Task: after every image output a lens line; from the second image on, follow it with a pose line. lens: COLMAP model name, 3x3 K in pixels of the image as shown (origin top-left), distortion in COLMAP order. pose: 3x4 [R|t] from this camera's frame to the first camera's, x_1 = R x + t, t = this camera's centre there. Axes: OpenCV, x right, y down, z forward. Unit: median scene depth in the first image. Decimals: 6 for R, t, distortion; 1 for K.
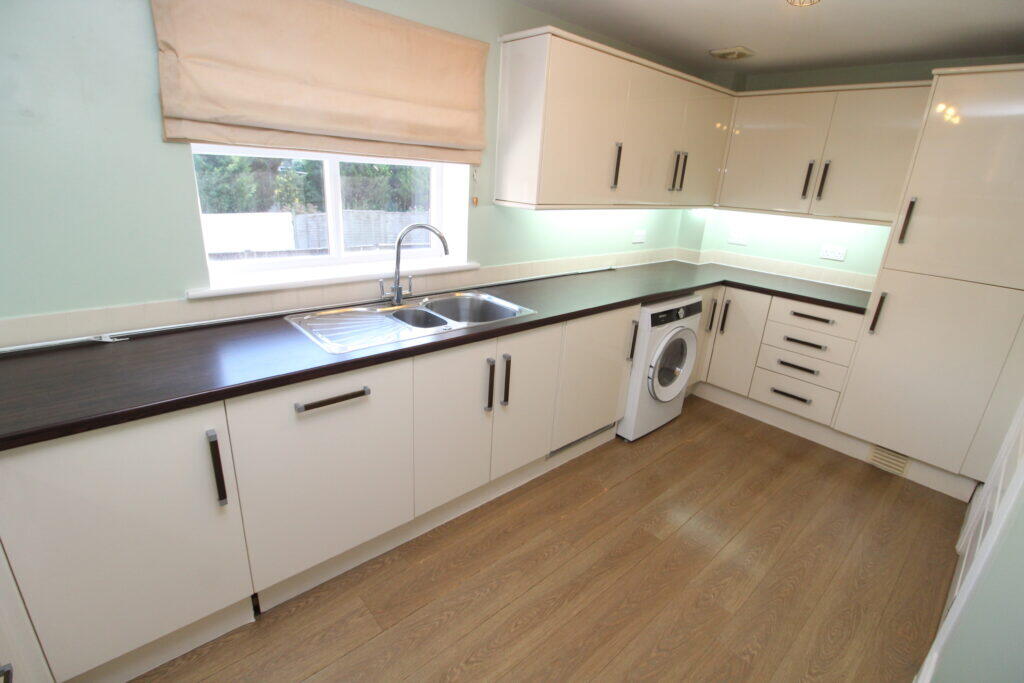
lens RADIAL K [[481.4, 0, 512.5], [0, 481.4, 338.2], [0, 0, 1]] dist [-0.000231, -0.009836]
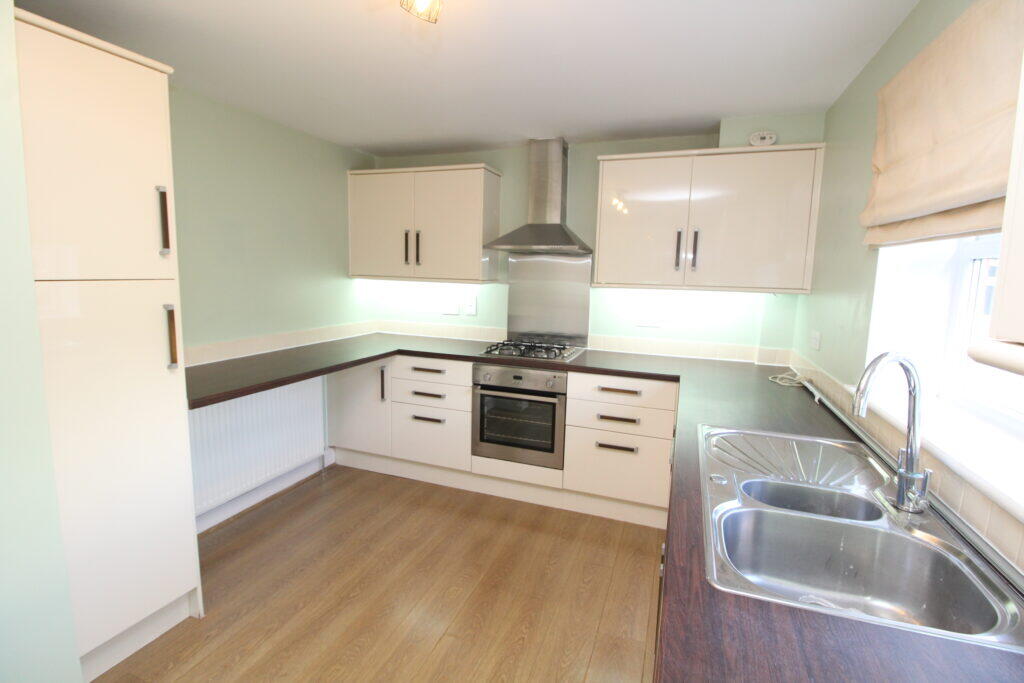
lens RADIAL K [[481.4, 0, 512.5], [0, 481.4, 338.2], [0, 0, 1]] dist [-0.000231, -0.009836]
pose [[-0.889589, -0.022196, -0.456222, 0.393875], [-0.223555, 0.892168, 0.392504, -0.375728], [0.398315, 0.451158, -0.798625, 1.285891]]
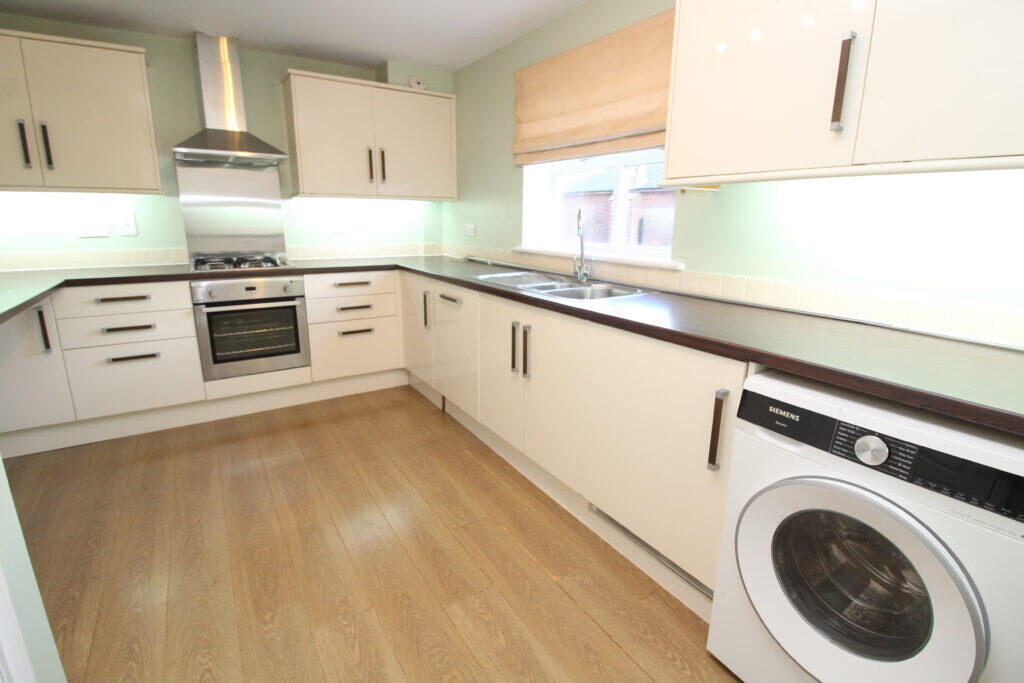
lens RADIAL K [[481.4, 0, 512.5], [0, 481.4, 338.2], [0, 0, 1]] dist [-0.000231, -0.009836]
pose [[-0.164217, 0.176162, -0.970567, 1.016731], [-0.341371, 0.912978, 0.223468, -0.162671], [0.925472, 0.368021, -0.089790, 1.105270]]
